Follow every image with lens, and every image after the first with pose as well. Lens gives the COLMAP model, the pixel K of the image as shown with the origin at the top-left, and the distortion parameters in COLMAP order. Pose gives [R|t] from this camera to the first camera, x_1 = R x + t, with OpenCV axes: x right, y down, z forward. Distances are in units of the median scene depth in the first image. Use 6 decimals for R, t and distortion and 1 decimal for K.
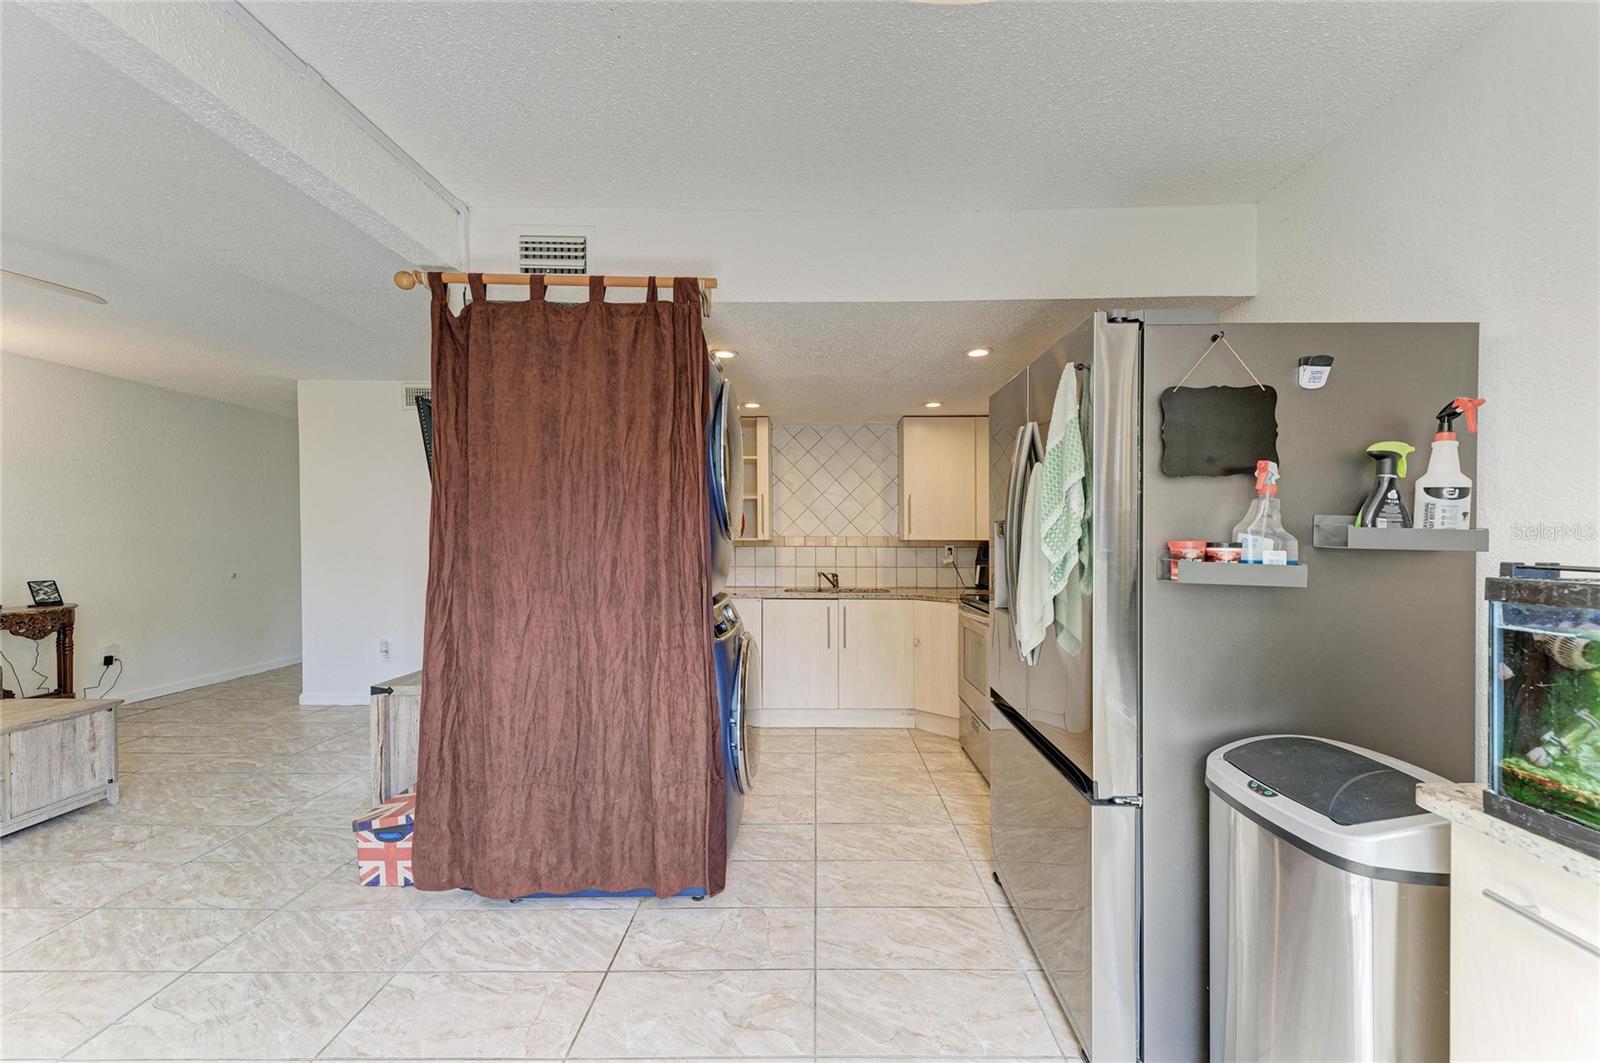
lens RADIAL K [[629.4, 0, 812.8], [0, 629.4, 546.4], [0, 0, 1]] dist [0.017016, -0.005330]
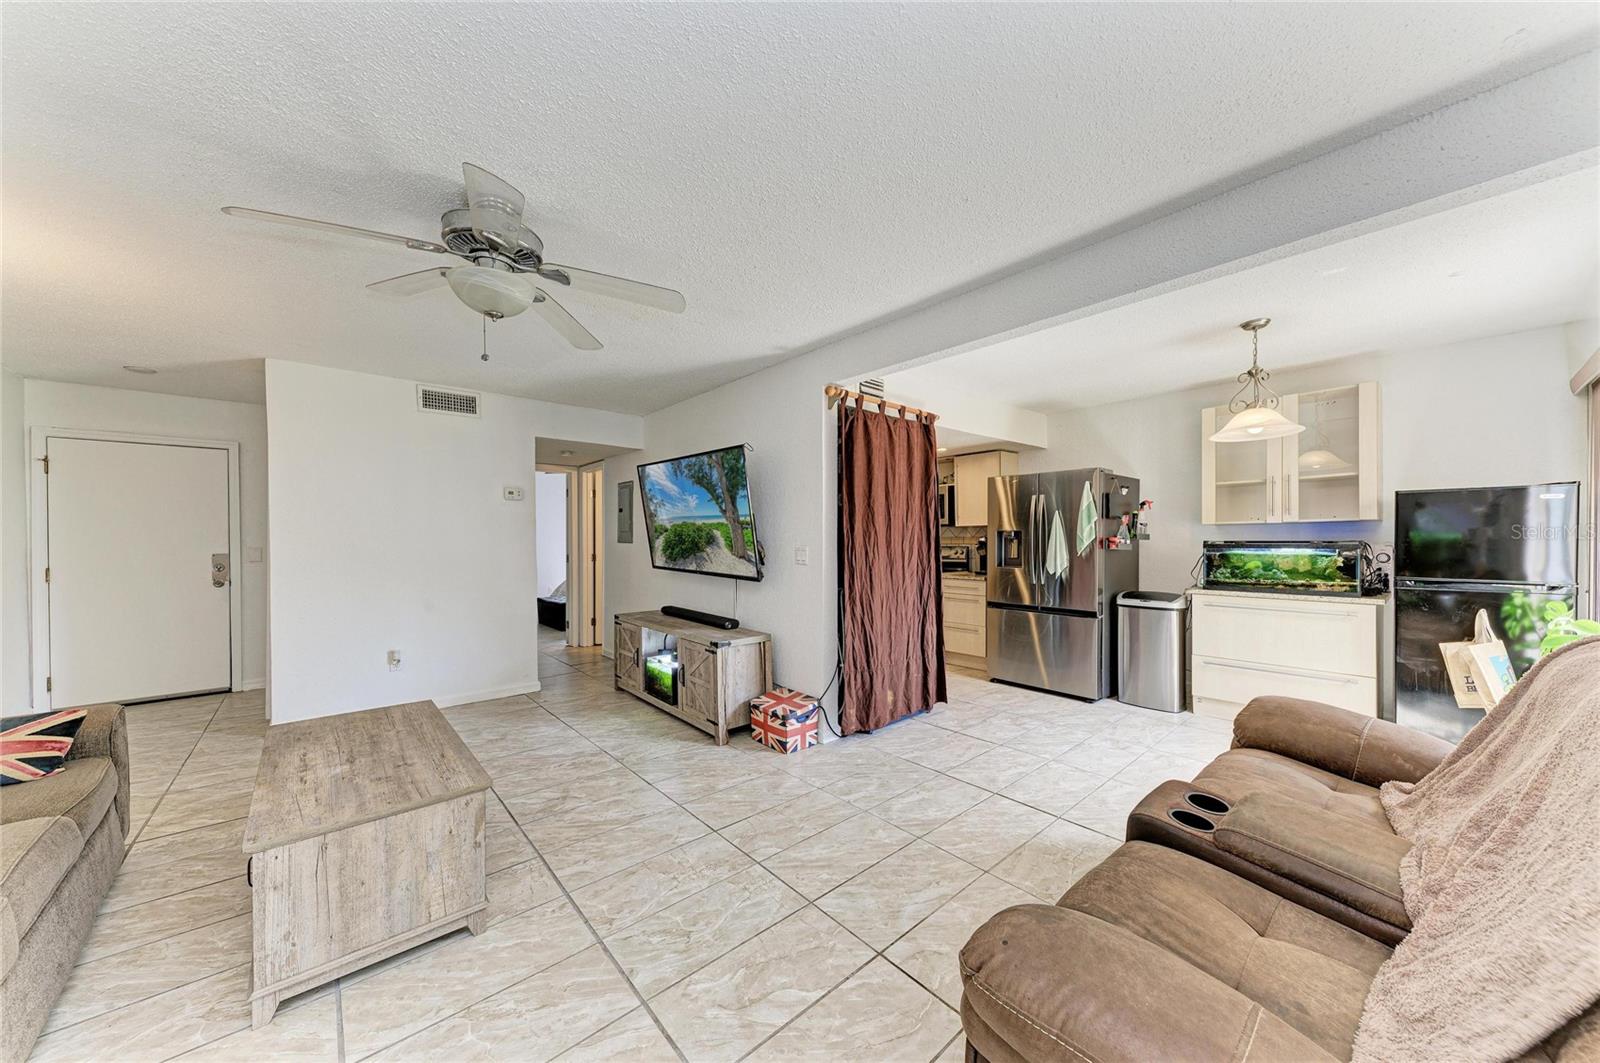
lens RADIAL K [[550.2, 0, 807.7], [0, 550.2, 554.2], [0, 0, 1]] dist [0.011963, -0.003355]
pose [[0.748648, -0.024730, 0.662506, -1.668783], [0.015672, 0.999685, 0.019607, -0.002483], [-0.662782, -0.004296, 0.748800, -0.088117]]
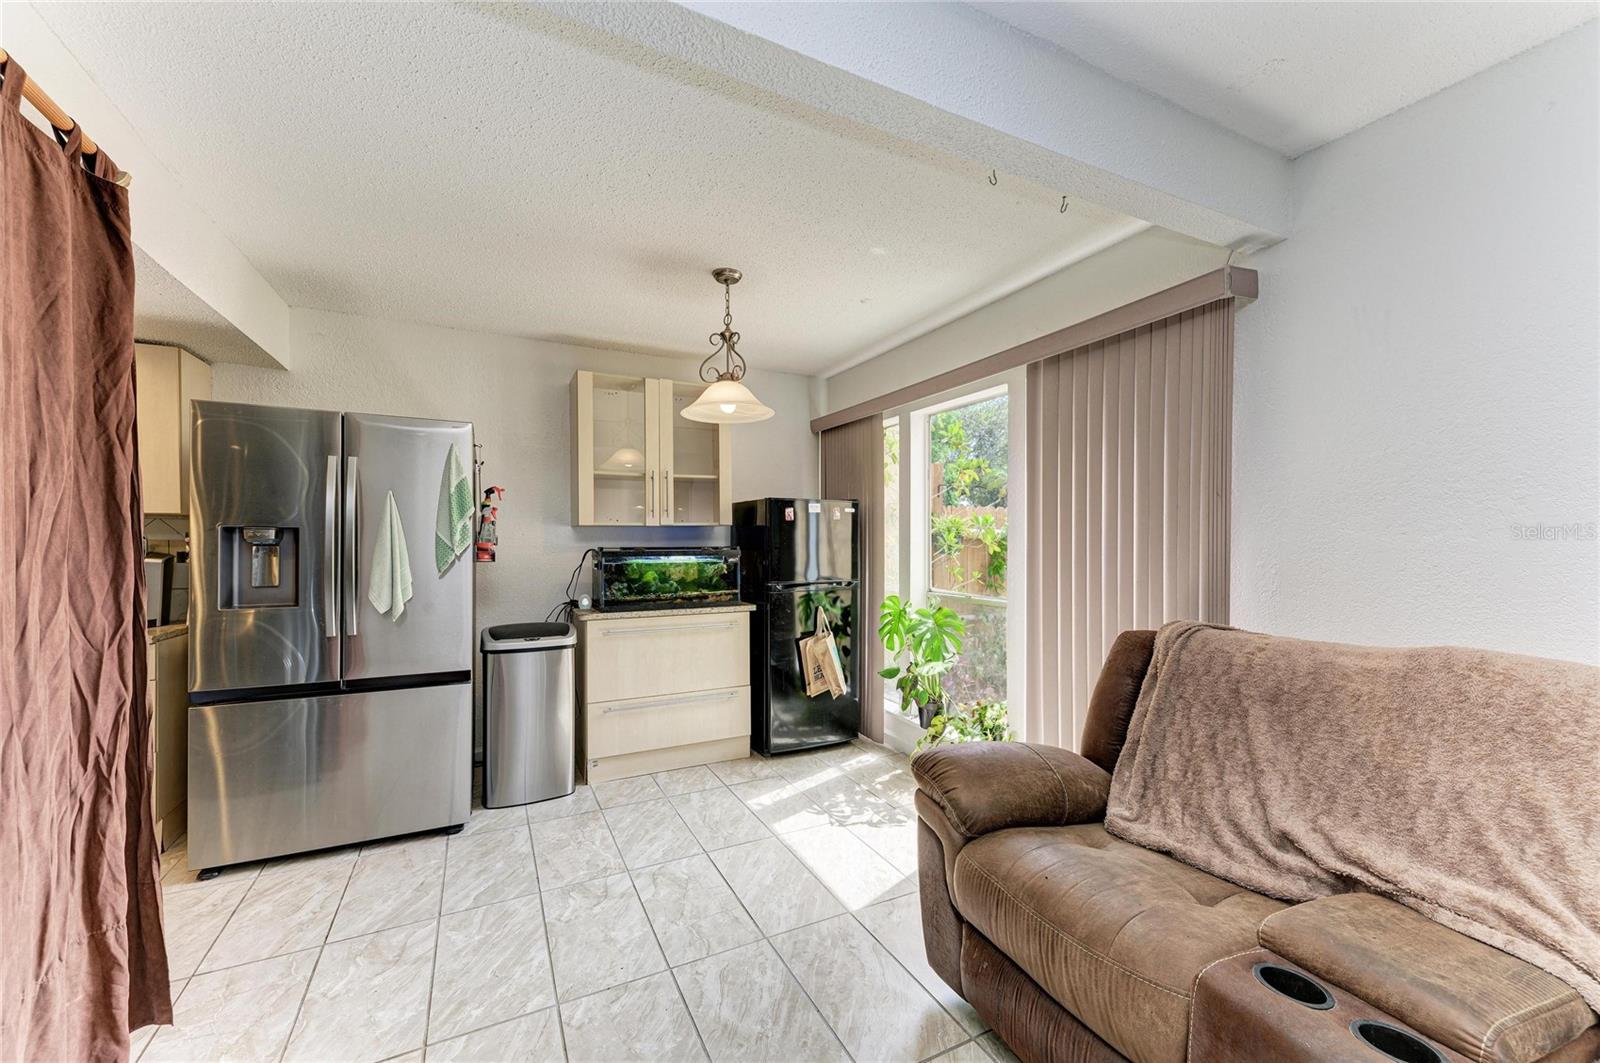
lens RADIAL K [[629.4, 0, 806.9], [0, 629.4, 541.9], [0, 0, 1]] dist [0.017016, -0.005330]
pose [[-0.453054, -0.004540, 0.891471, -1.113340], [0.011683, 0.999871, 0.011030, -0.014383], [-0.891406, 0.015412, -0.452943, 0.628238]]
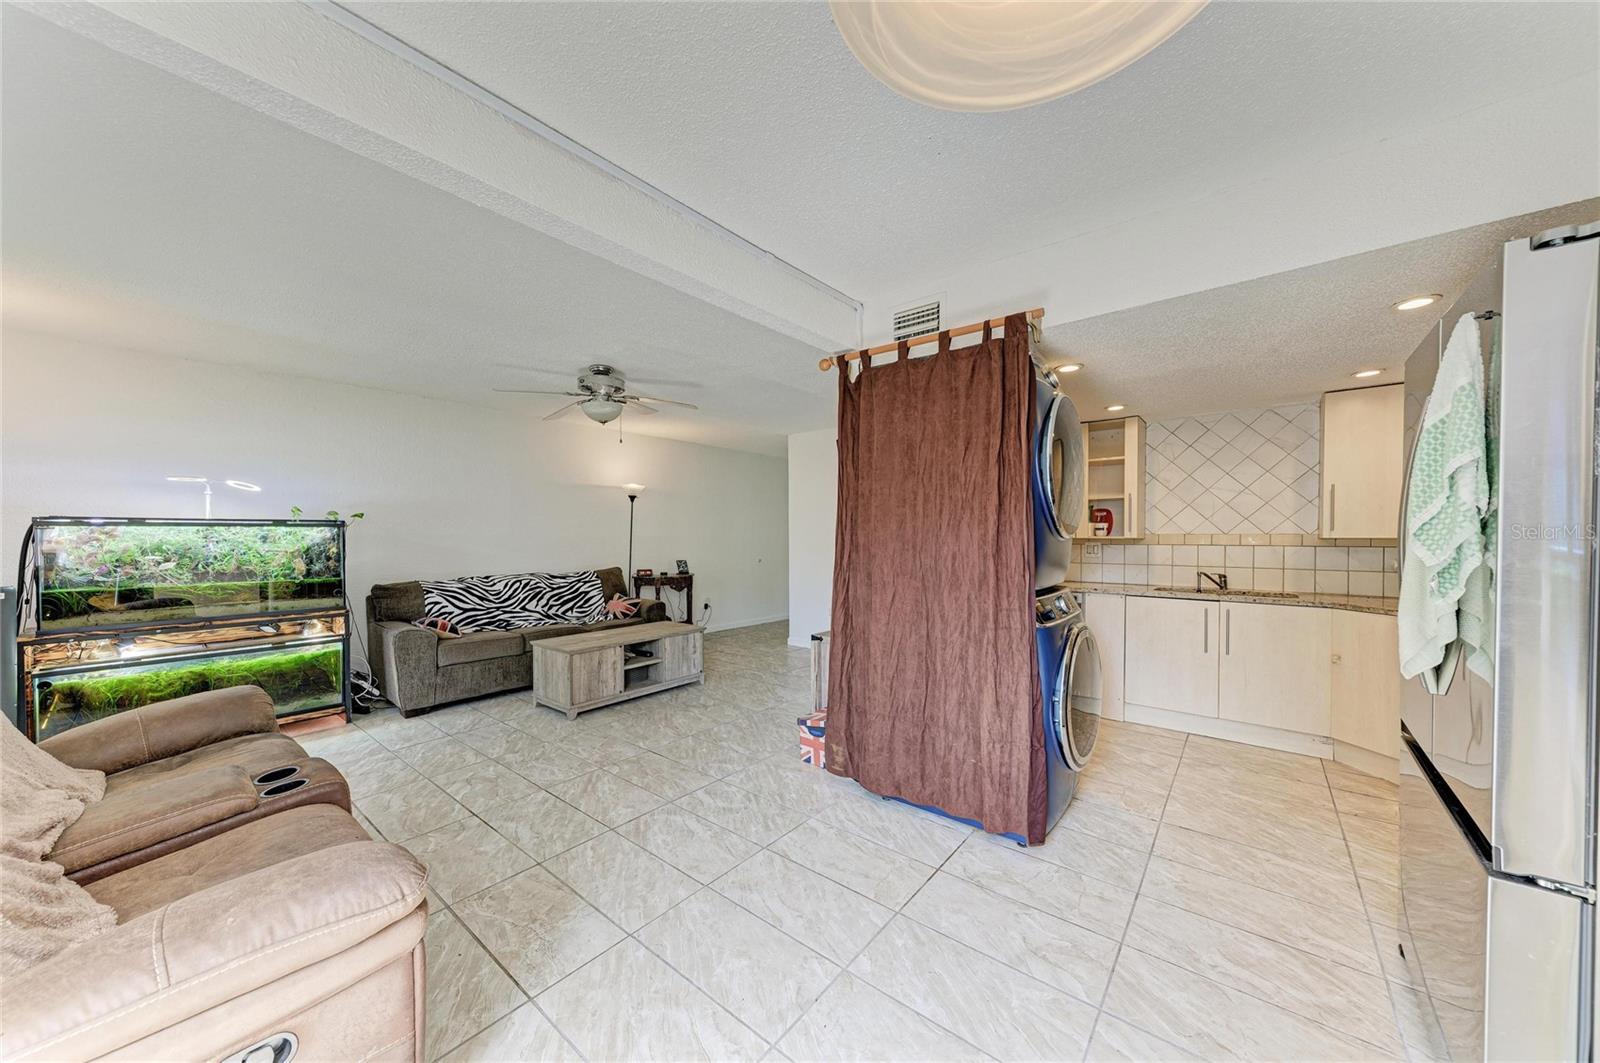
lens RADIAL K [[550.2, 0, 803.5], [0, 550.2, 546.8], [0, 0, 1]] dist [0.011963, -0.003355]
pose [[0.778587, 0.009630, -0.627462, 0.139206], [-0.006322, 0.999952, 0.007502, 0.001122], [0.627504, -0.001874, 0.778611, -0.045997]]
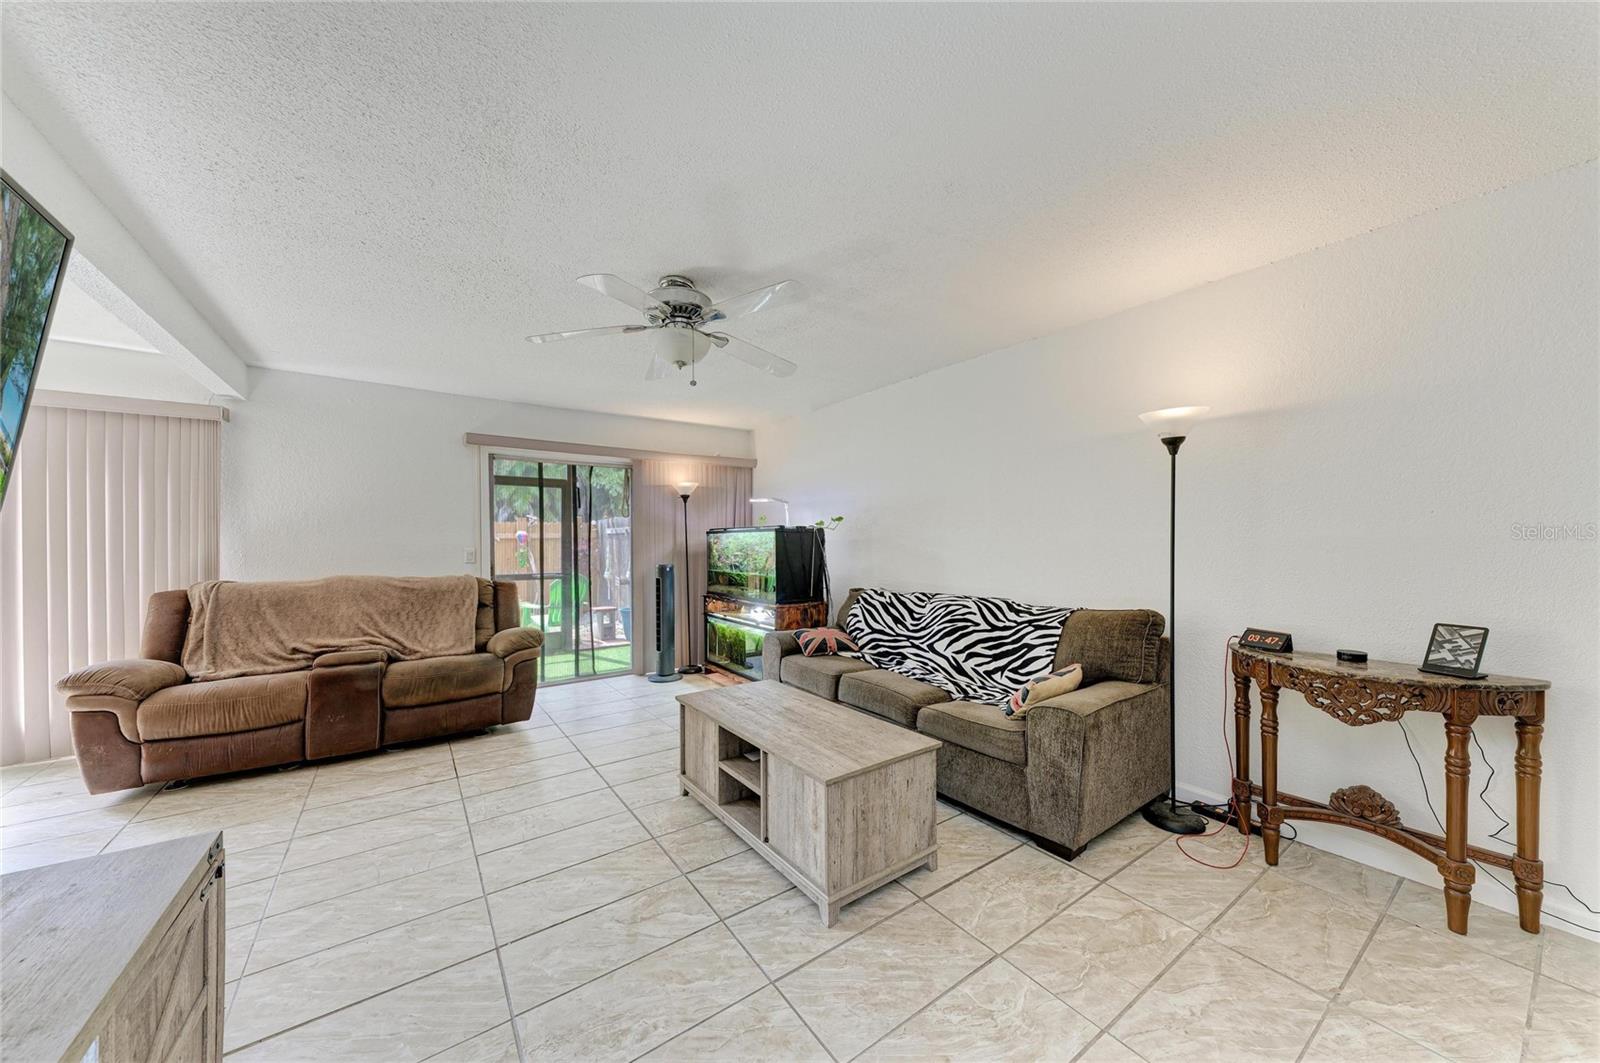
lens RADIAL K [[550.2, 0, 813.6], [0, 550.2, 539.5], [0, 0, 1]] dist [0.011963, -0.003355]
pose [[-0.802097, 0.000145, -0.597193, -0.992650], [-0.006186, 0.999944, 0.008552, -0.029539], [0.597161, 0.010554, -0.802052, 2.012209]]
